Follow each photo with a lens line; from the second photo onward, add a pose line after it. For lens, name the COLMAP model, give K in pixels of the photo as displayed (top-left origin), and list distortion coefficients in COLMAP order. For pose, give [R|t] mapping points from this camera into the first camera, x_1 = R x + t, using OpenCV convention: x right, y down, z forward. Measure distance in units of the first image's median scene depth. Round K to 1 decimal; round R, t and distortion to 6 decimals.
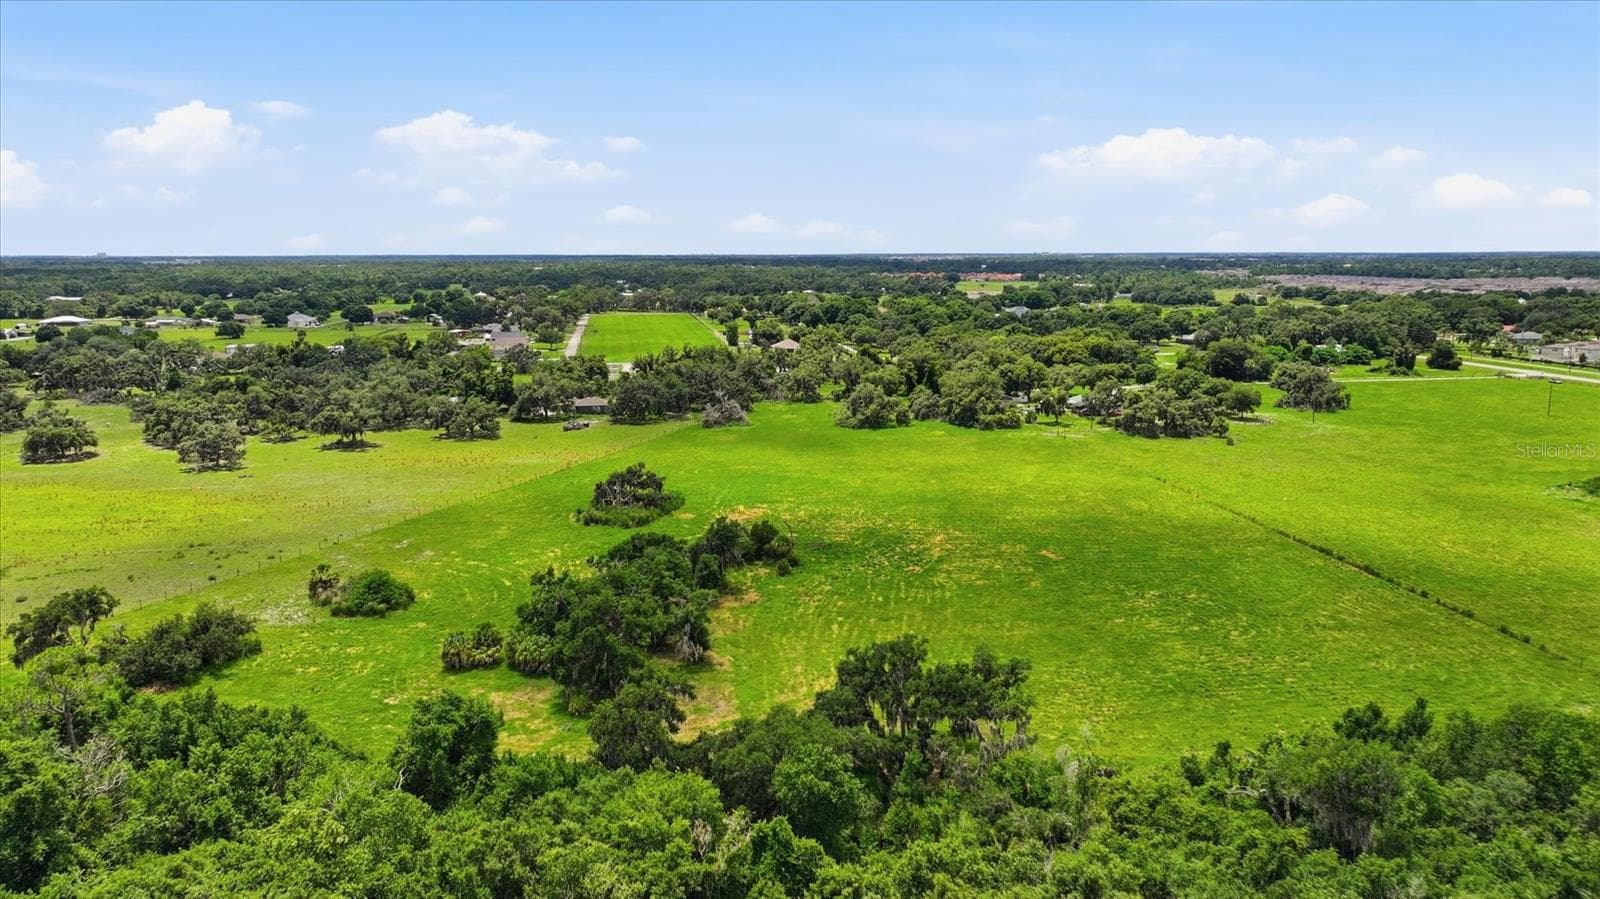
lens RADIAL K [[1119.6, 0, 804.9], [0, 1119.6, 451.1], [0, 0, 1]] dist [-0.001946, 0.012971]
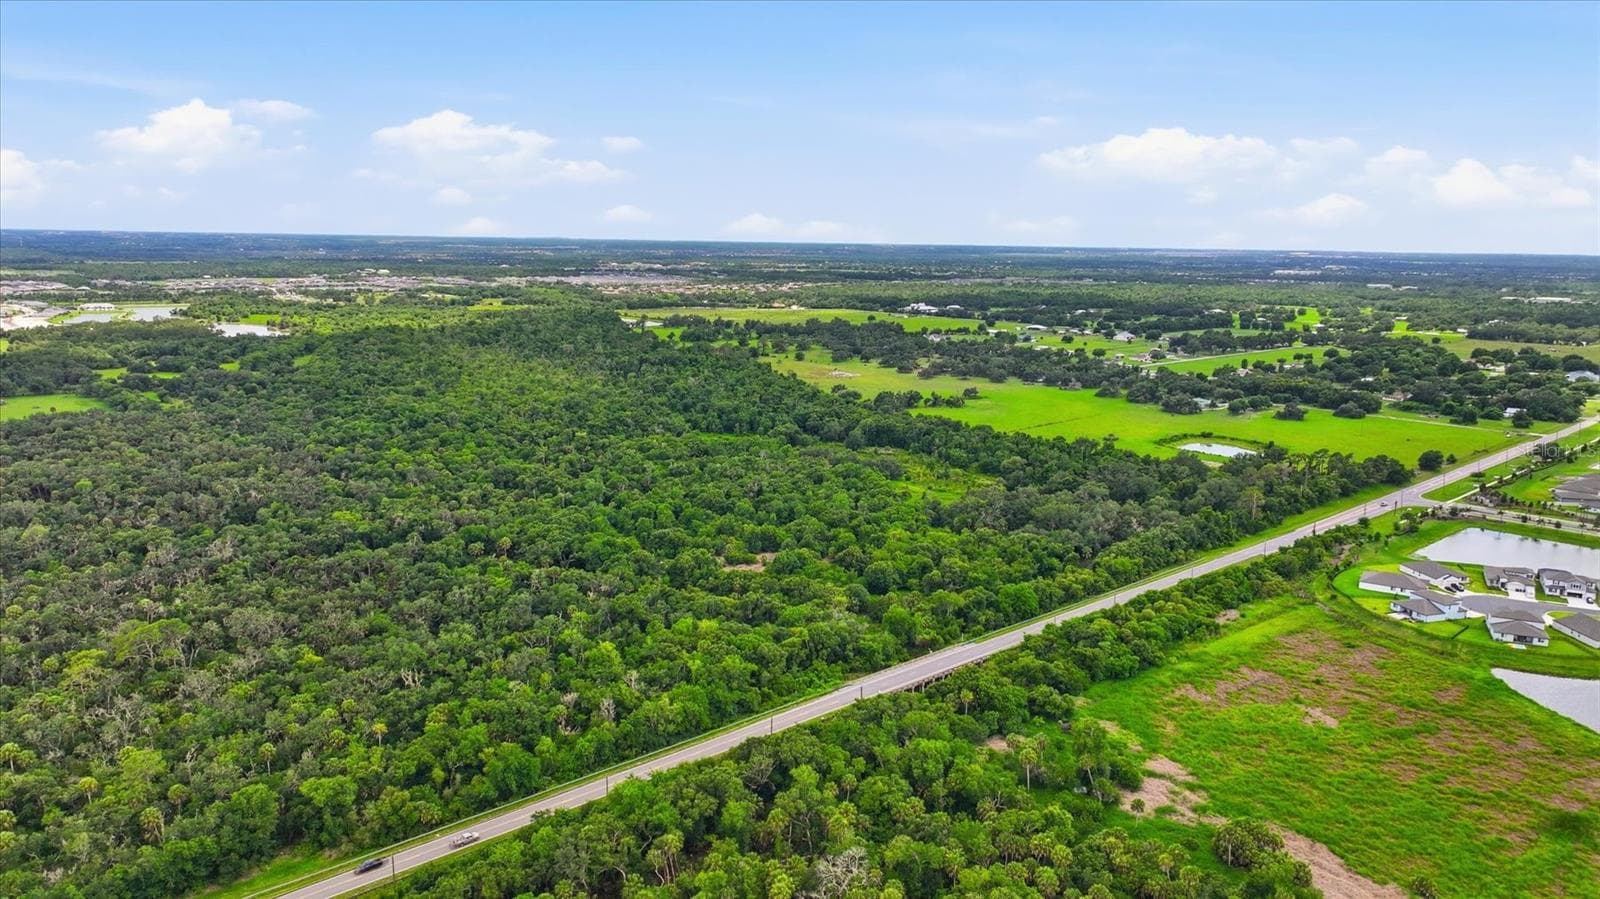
lens RADIAL K [[1119.6, 0, 804.9], [0, 1119.6, 451.1], [0, 0, 1]] dist [-0.001946, 0.012971]
pose [[0.540740, 0.168832, -0.824073, 1.803440], [-0.164389, 0.981972, 0.093312, -0.023518], [0.824971, 0.085011, 0.558745, -1.063663]]
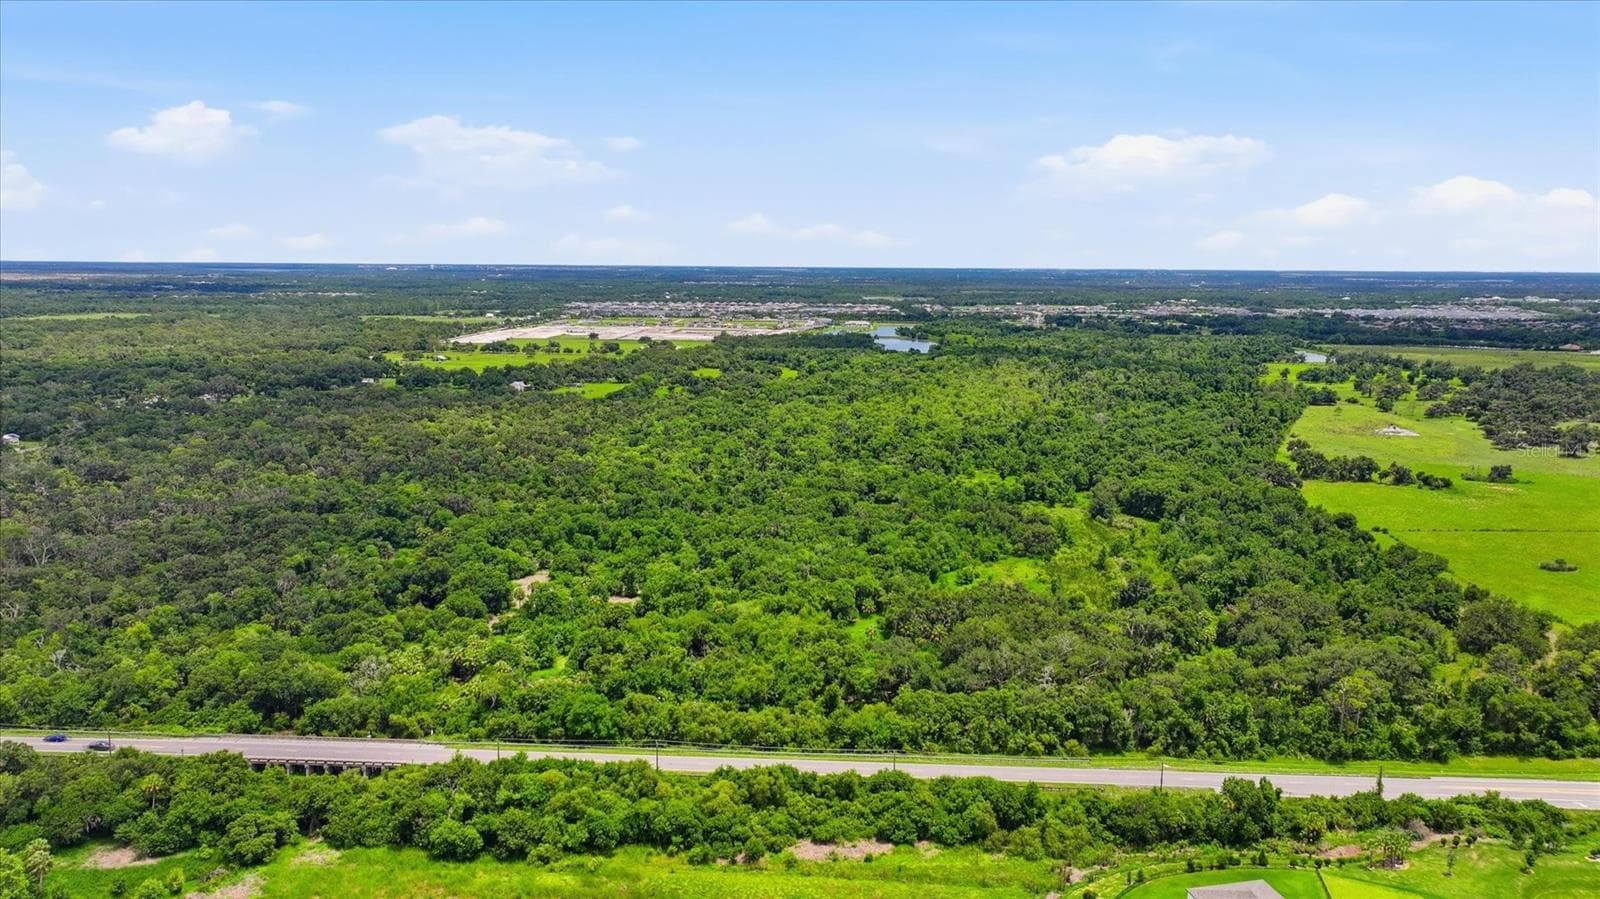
lens RADIAL K [[1119.6, 0, 804.9], [0, 1119.6, 451.1], [0, 0, 1]] dist [-0.001946, 0.012971]
pose [[-0.216986, 0.163709, -0.962349, 1.712310], [-0.176714, 0.962962, 0.203658, -0.165447], [0.960046, 0.214252, -0.180020, -0.048705]]
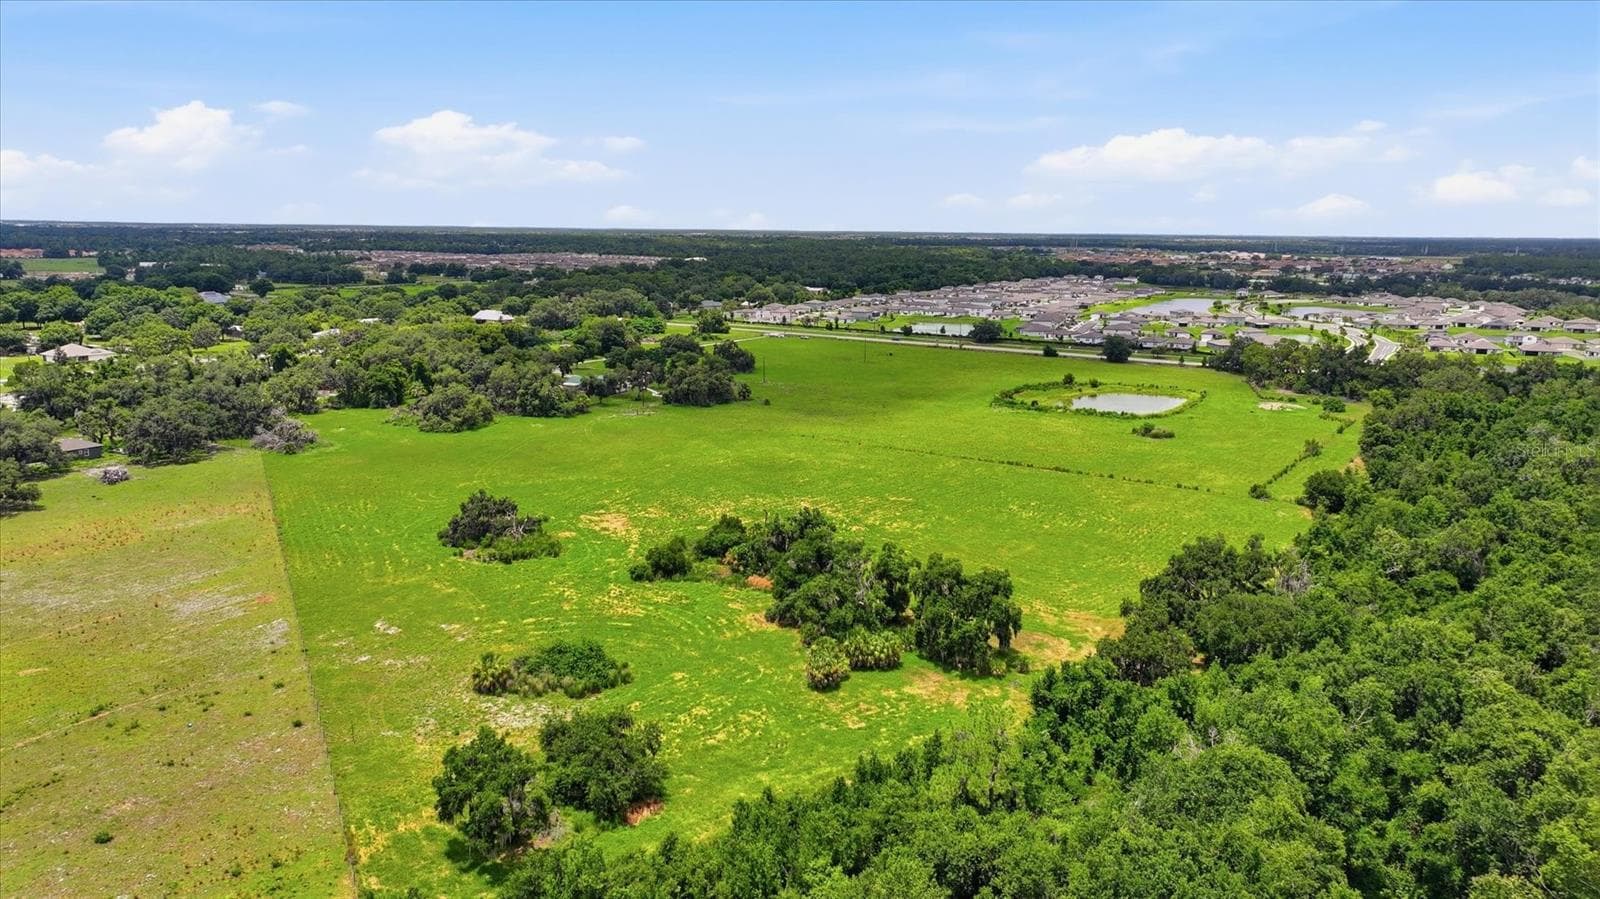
lens RADIAL K [[1119.0, 0, 803.6], [0, 1119.0, 450.2], [0, 0, 1]] dist [0.003328, 0.001879]
pose [[0.647242, -0.136602, 0.749945, -0.425734], [0.118512, 0.989882, 0.078025, -0.038664], [-0.753016, 0.038376, 0.656883, 0.142595]]
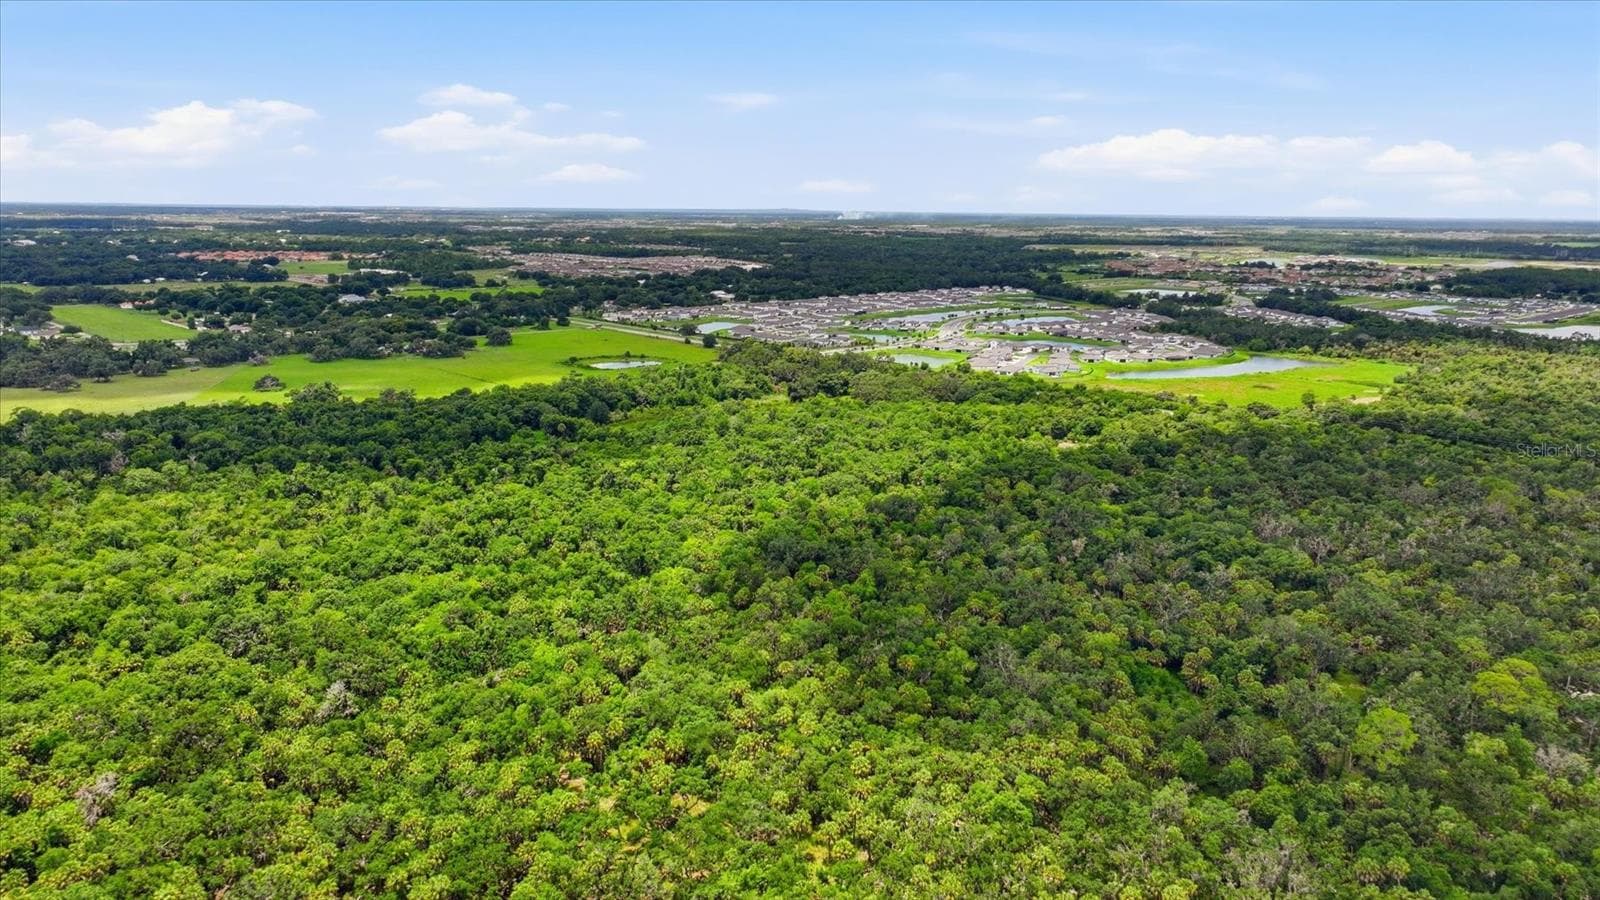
lens RADIAL K [[1119.6, 0, 804.9], [0, 1119.6, 451.6], [0, 0, 1]] dist [-0.001946, 0.012971]
pose [[0.820050, -0.107977, 0.562013, -0.453832], [0.084234, 0.994117, 0.068087, 0.090747], [-0.566058, -0.008494, 0.824321, -1.554535]]
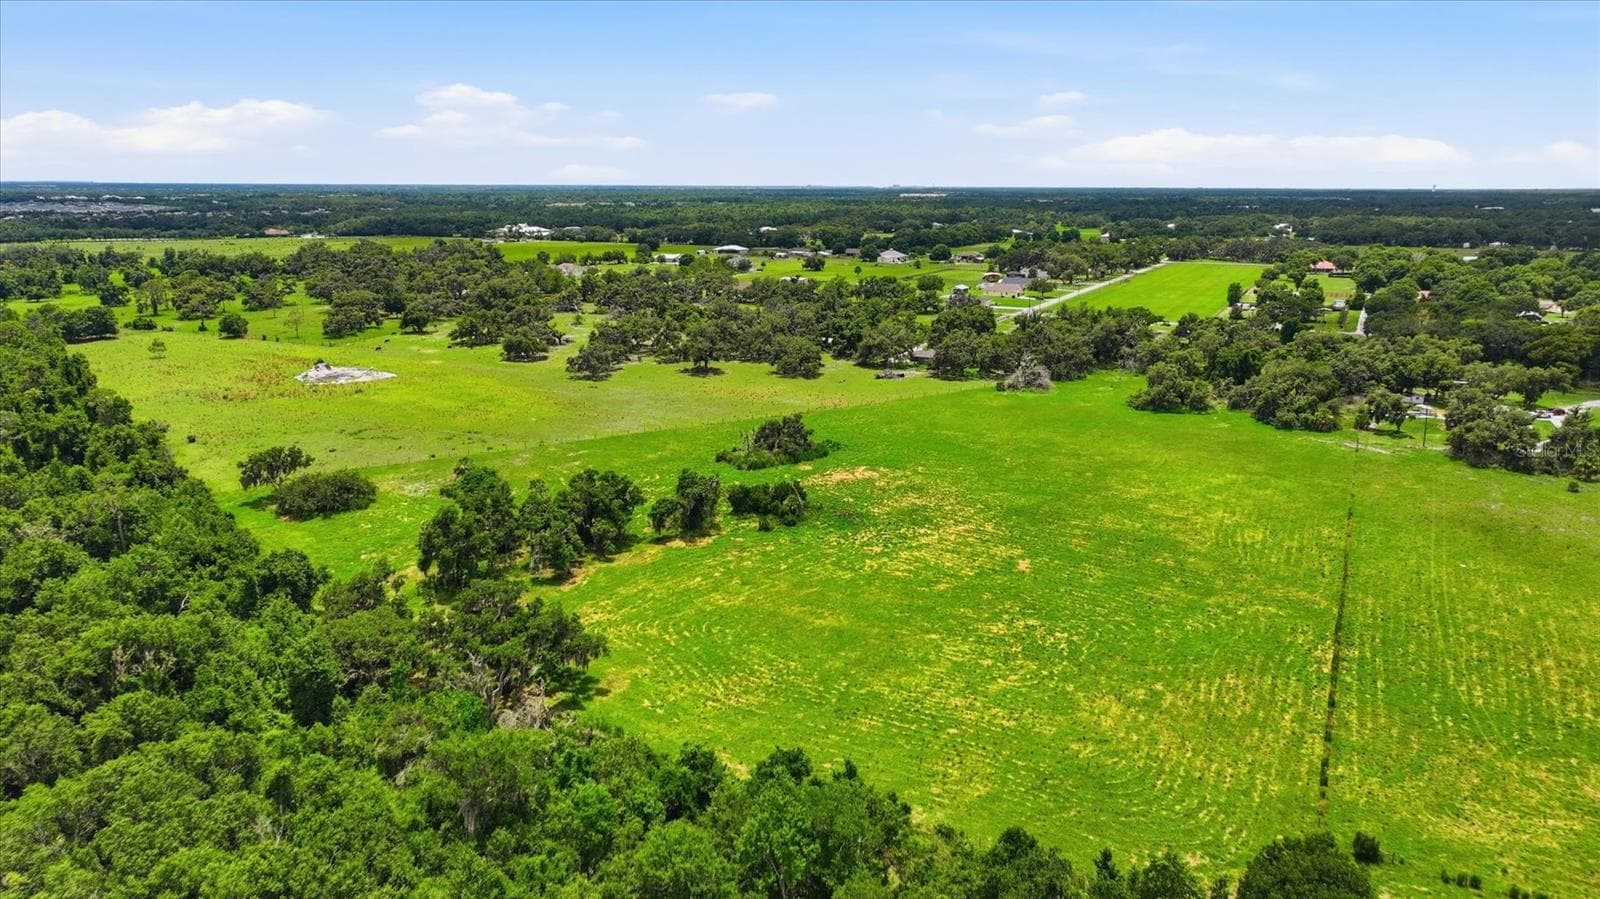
lens RADIAL K [[1119.6, 0, 804.9], [0, 1119.6, 451.1], [0, 0, 1]] dist [-0.001946, 0.012971]
pose [[0.802105, 0.144735, -0.579379, 0.328996], [-0.111126, 0.989415, 0.093321, -0.037371], [0.586753, -0.010469, 0.809698, 0.072349]]
